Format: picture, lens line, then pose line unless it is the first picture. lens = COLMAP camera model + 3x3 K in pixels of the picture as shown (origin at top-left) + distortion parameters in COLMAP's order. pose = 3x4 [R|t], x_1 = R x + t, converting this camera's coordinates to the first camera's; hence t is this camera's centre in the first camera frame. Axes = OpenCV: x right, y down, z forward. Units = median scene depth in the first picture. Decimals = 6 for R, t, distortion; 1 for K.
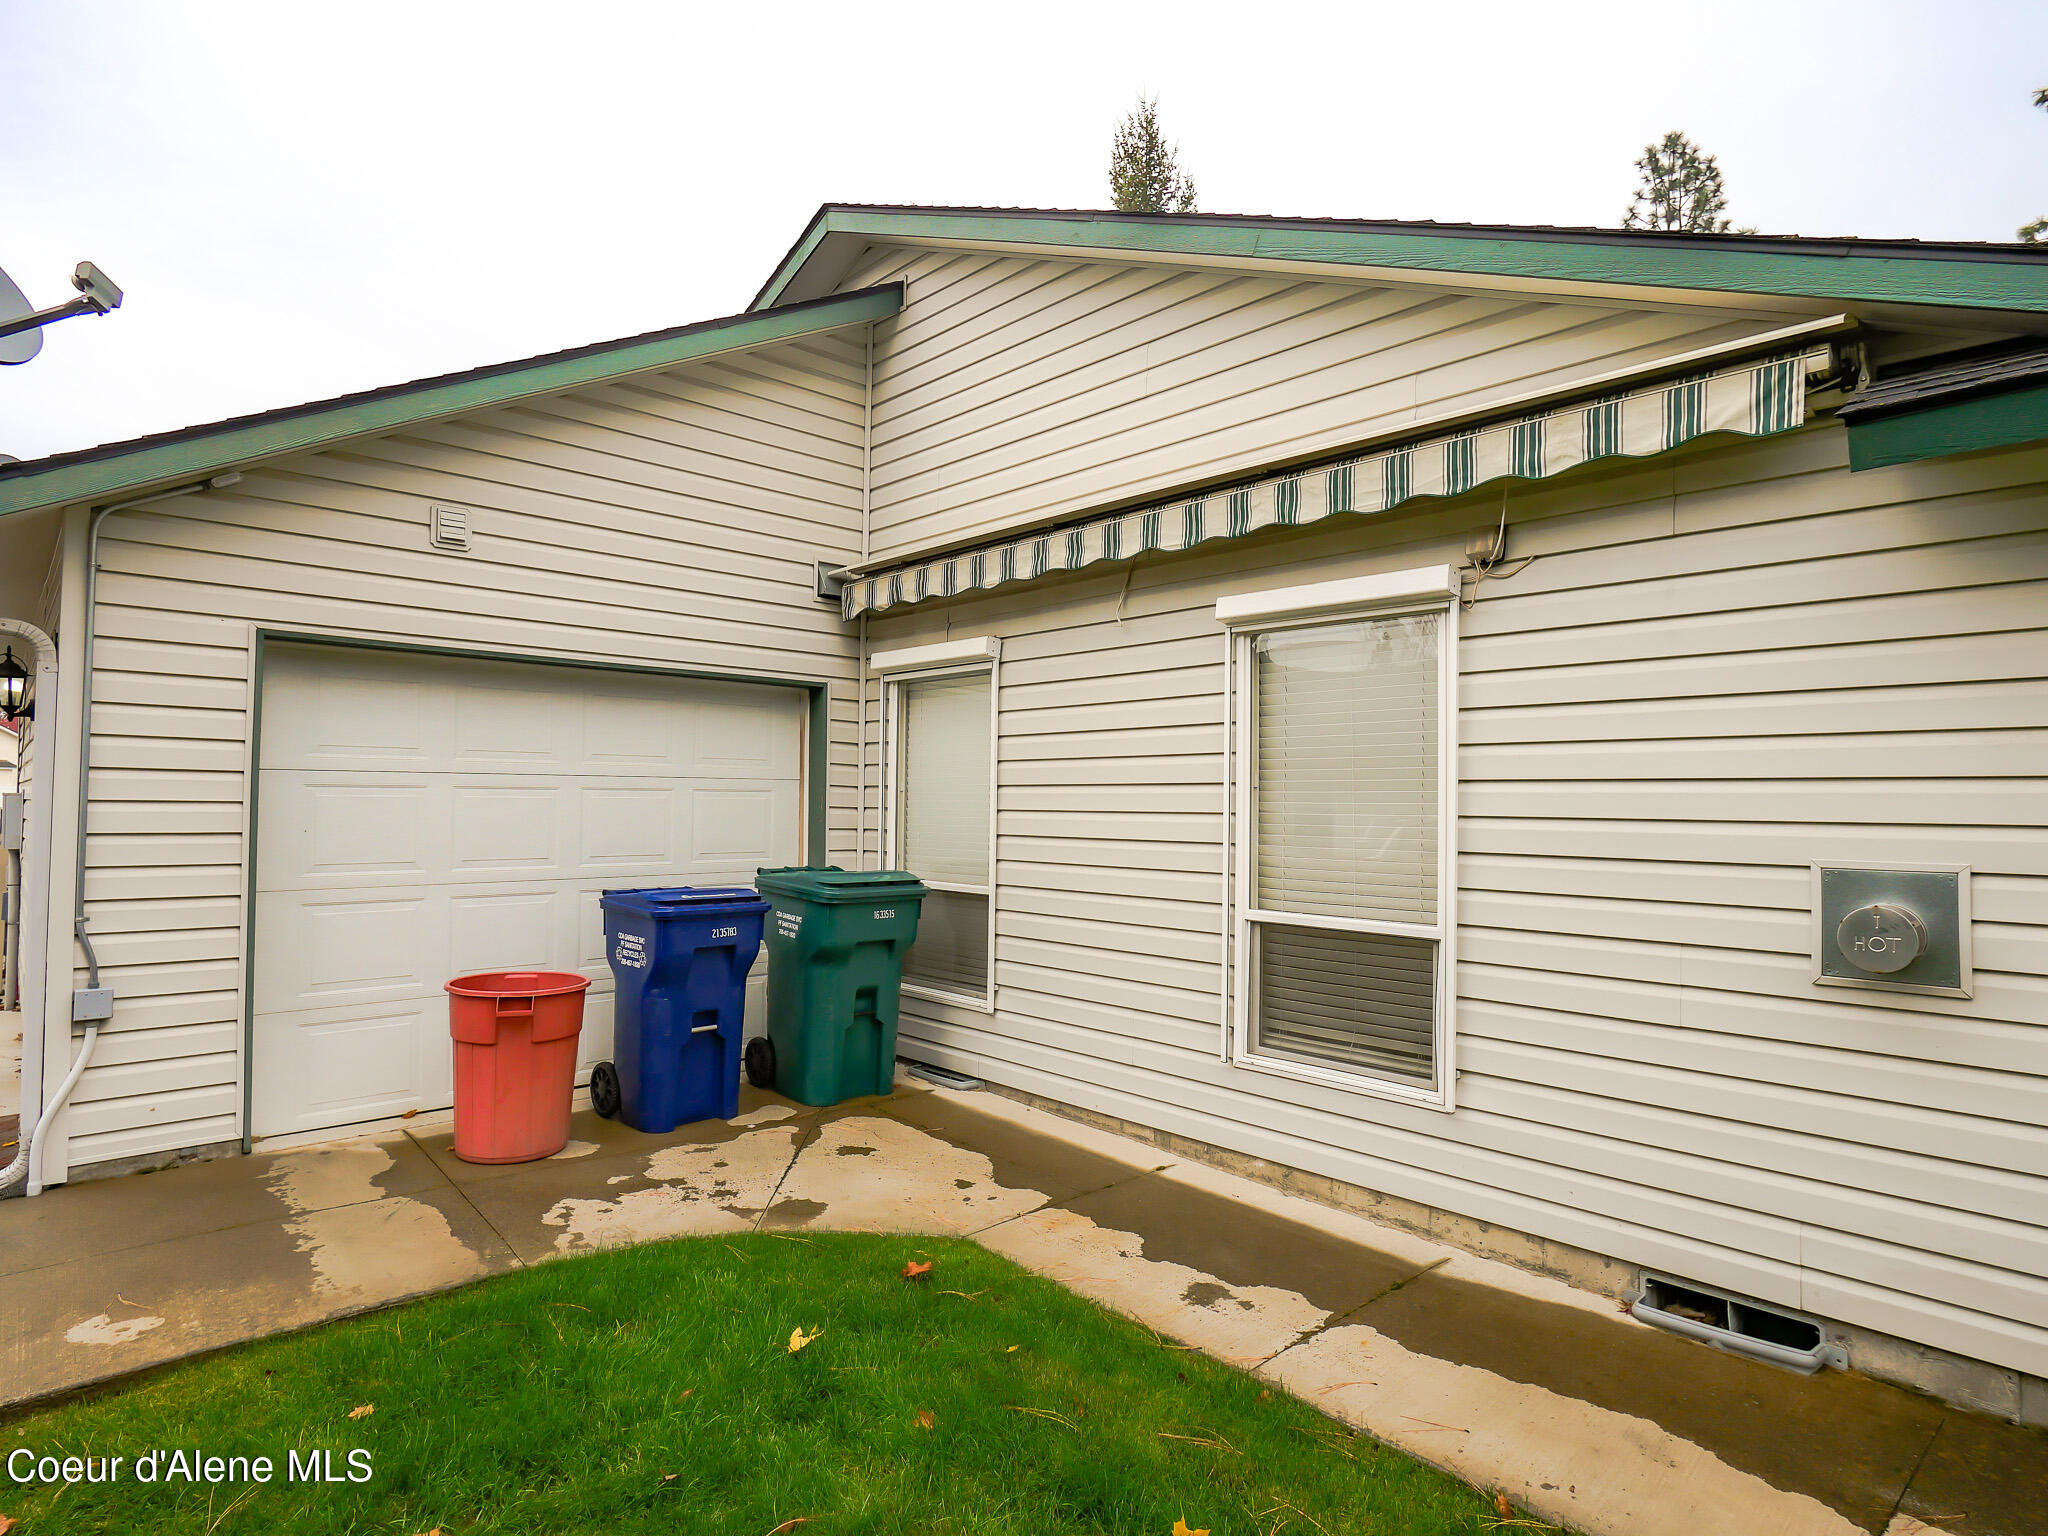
lens RADIAL K [[1117.4, 0, 1032.3], [0, 1117.4, 769.4], [0, 0, 1]] dist [-0.014584, 0.002731]
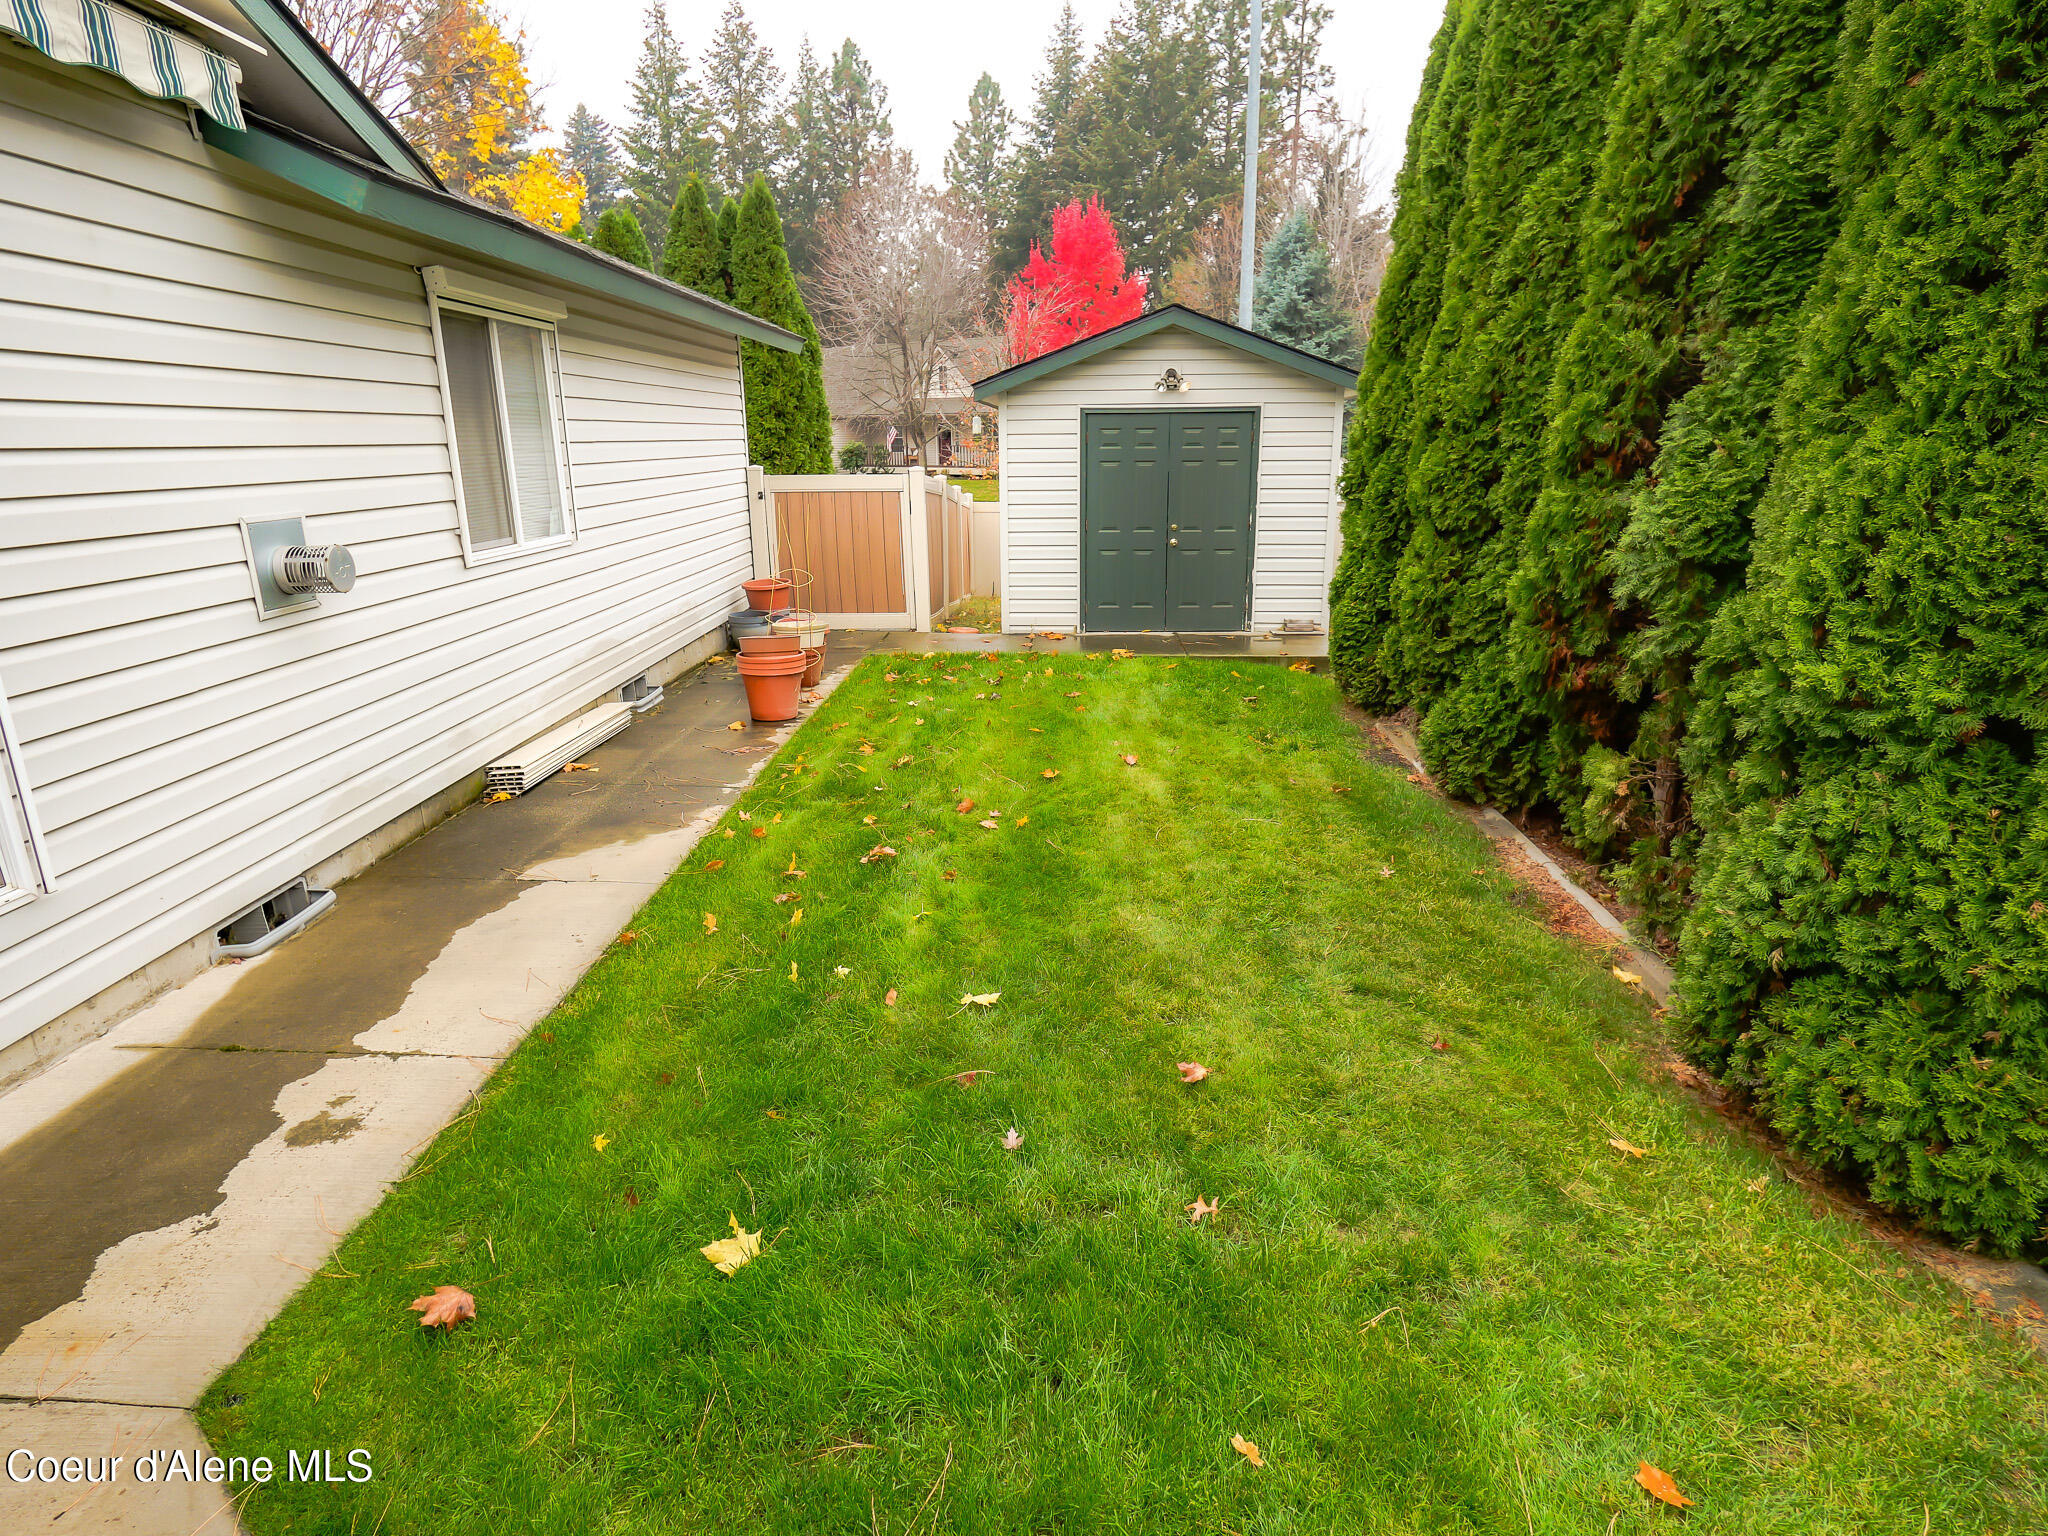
lens RADIAL K [[1117.4, 0, 1032.3], [0, 1117.4, 769.4], [0, 0, 1]] dist [-0.014584, 0.002731]
pose [[-0.720111, -0.203499, 0.663347, -0.592755], [-0.019973, 0.961708, 0.273347, -0.000440], [-0.693572, 0.183591, -0.696601, 1.007987]]
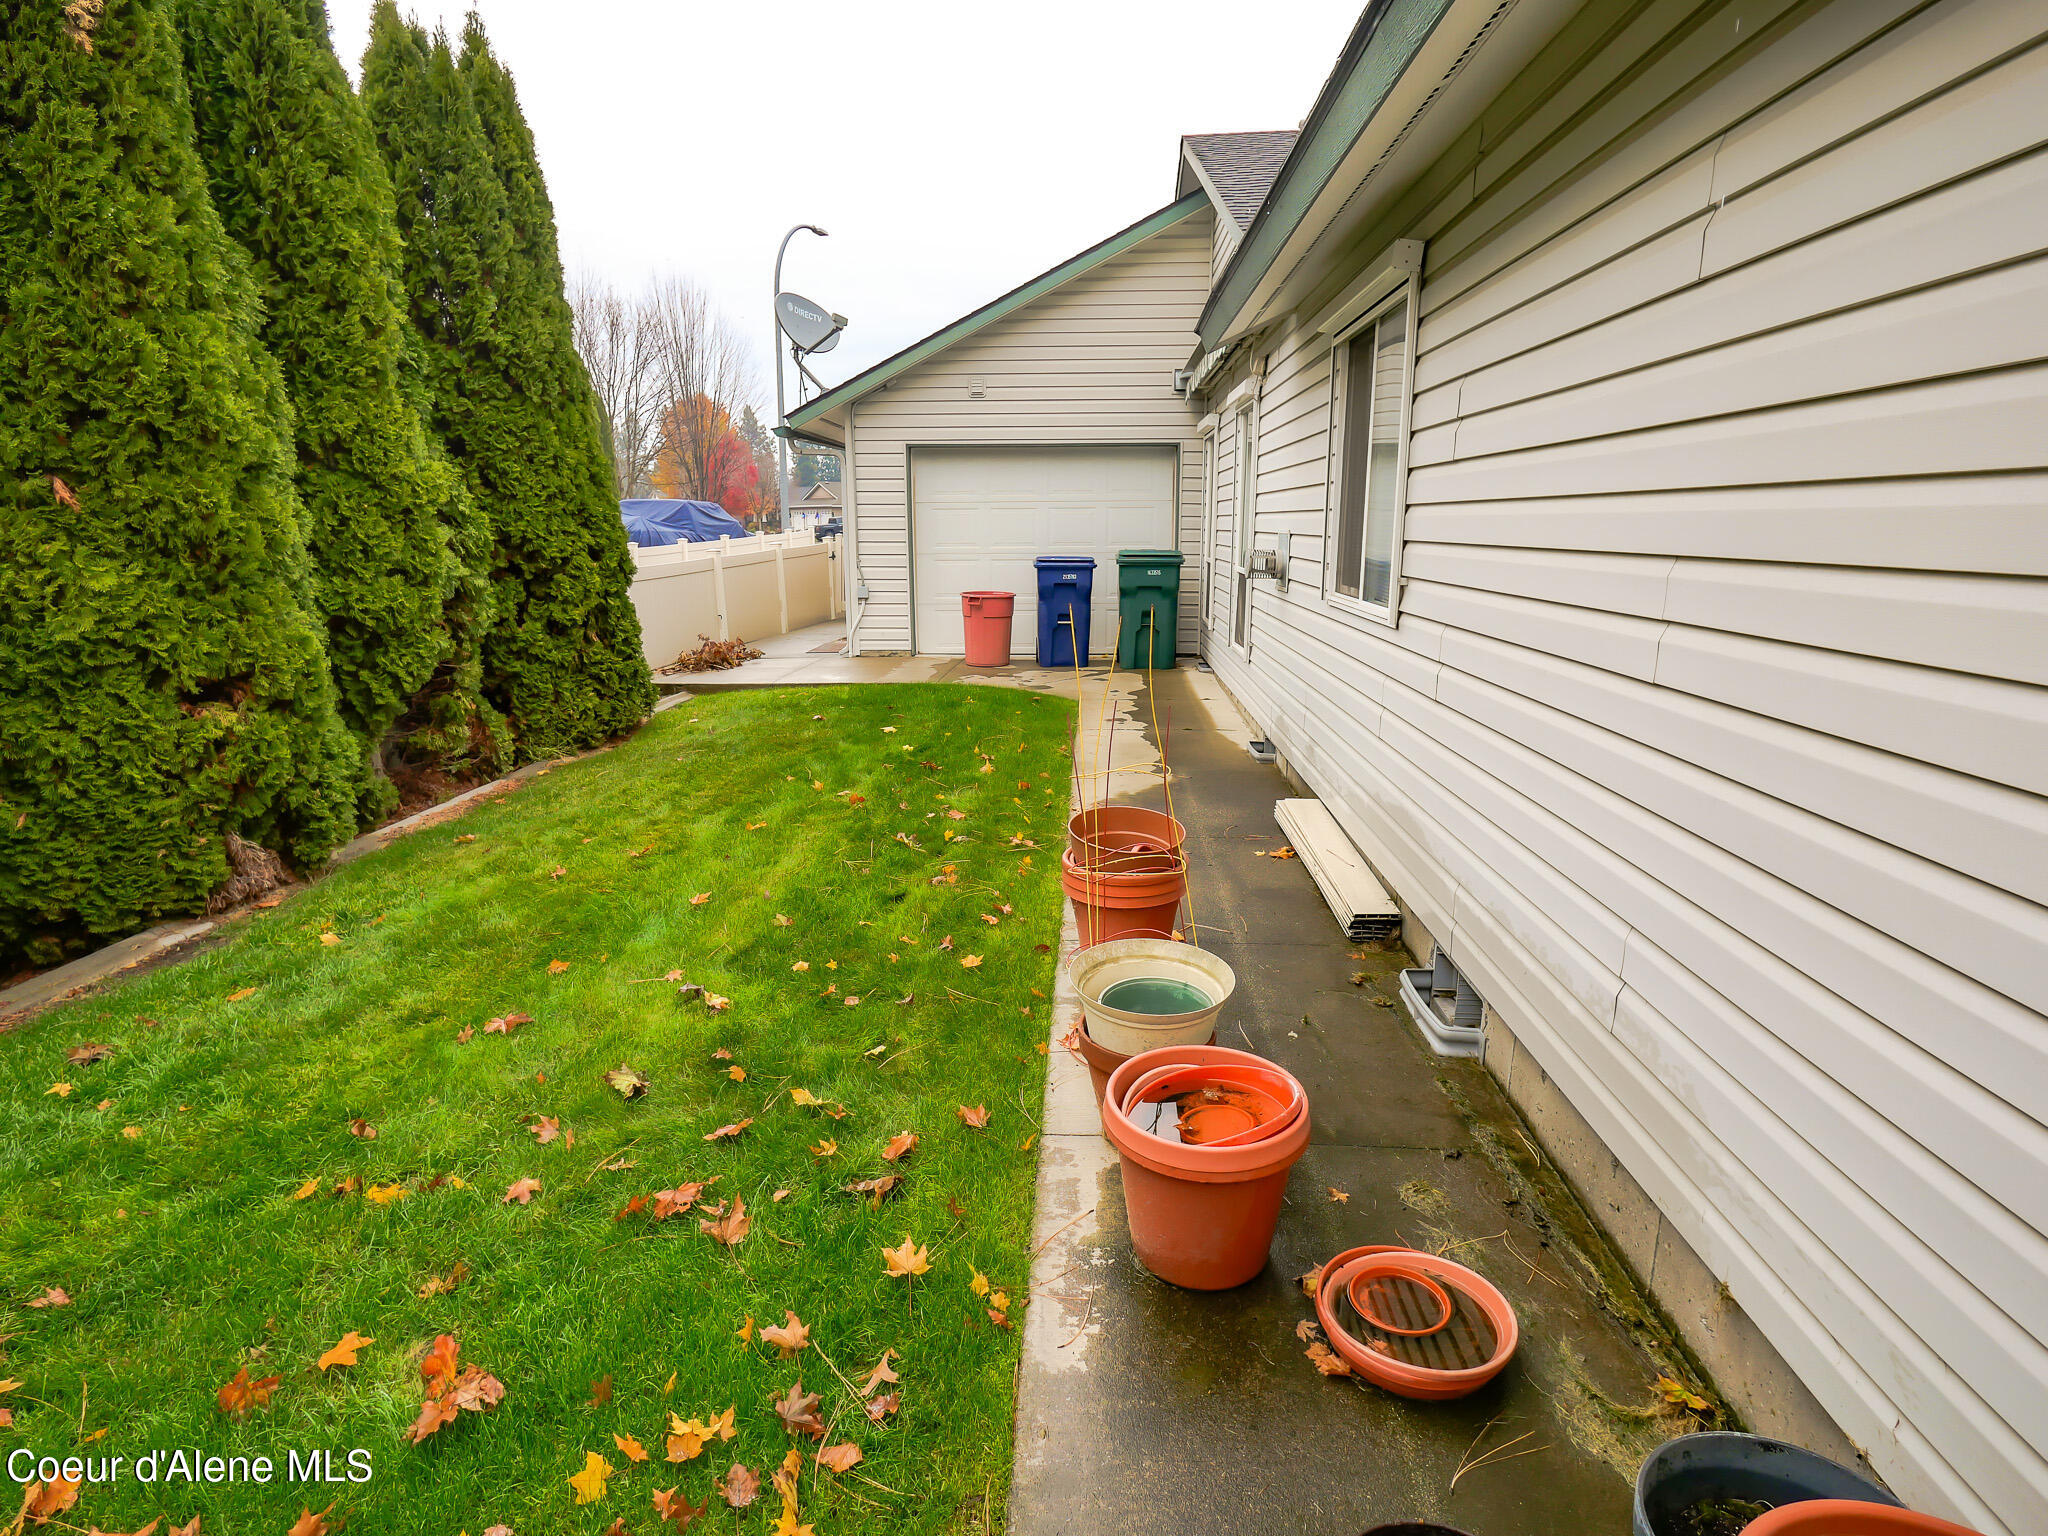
lens RADIAL K [[1117.4, 0, 1032.3], [0, 1117.4, 769.4], [0, 0, 1]] dist [-0.014584, 0.002731]
pose [[0.687910, 0.144150, -0.711337, 1.490470], [0.032097, 0.973078, 0.228231, 0.020412], [0.725086, -0.179834, 0.664764, -0.624972]]
